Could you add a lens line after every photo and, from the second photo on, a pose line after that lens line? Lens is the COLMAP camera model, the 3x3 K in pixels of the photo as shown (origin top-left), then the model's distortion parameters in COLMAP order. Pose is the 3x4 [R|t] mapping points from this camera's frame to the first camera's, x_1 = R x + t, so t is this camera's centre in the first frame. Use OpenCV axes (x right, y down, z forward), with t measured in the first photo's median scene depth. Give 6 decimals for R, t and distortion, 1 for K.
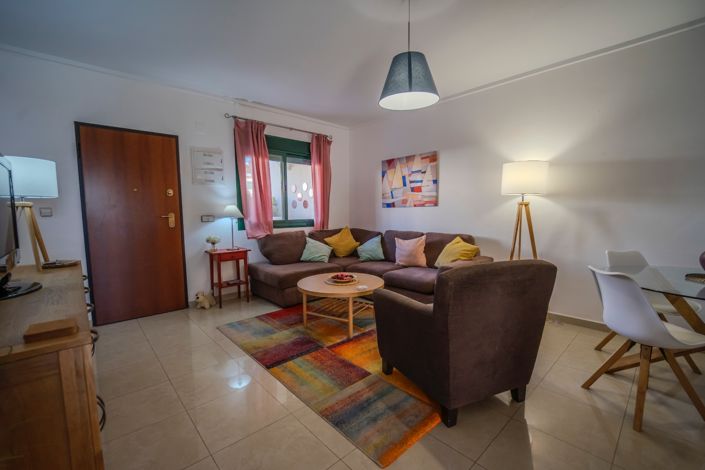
lens RADIAL K [[294.0, 0, 352.2], [0, 294.0, 239.0], [0, 0, 1]] dist [0.000960, -0.008259]
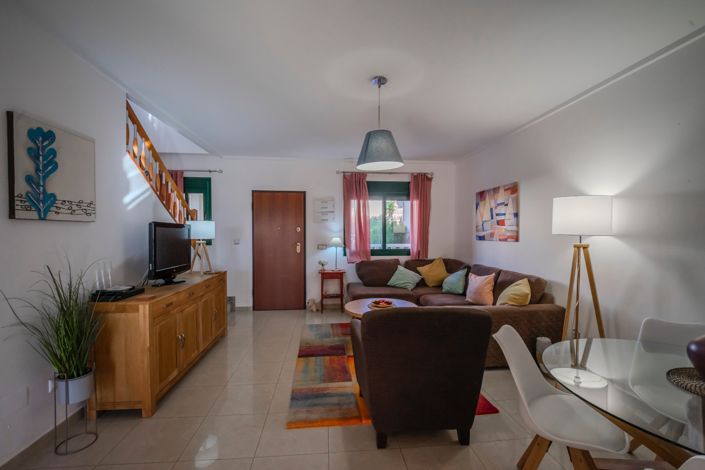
lens RADIAL K [[294.0, 0, 352.2], [0, 294.0, 239.0], [0, 0, 1]] dist [0.000960, -0.008259]
pose [[0.800156, 0.020063, -0.599456, 0.423071], [-0.060363, 0.997060, -0.047203, -0.047107], [0.596746, 0.073955, 0.799015, -0.024700]]
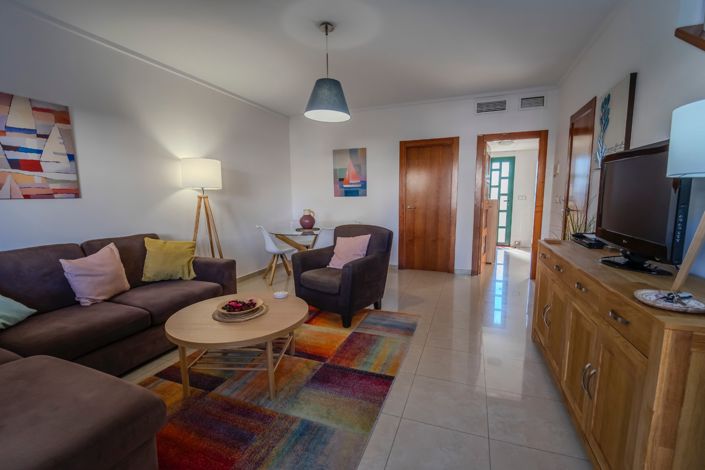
lens RADIAL K [[312.8, 0, 353.2], [0, 312.8, 238.4], [0, 0, 1]] dist [0.000266, -0.010847]
pose [[-0.451467, -0.101036, 0.886549, -0.561772], [0.096063, 0.982290, 0.160866, -0.078279], [-0.887102, 0.157791, -0.433766, 0.787264]]
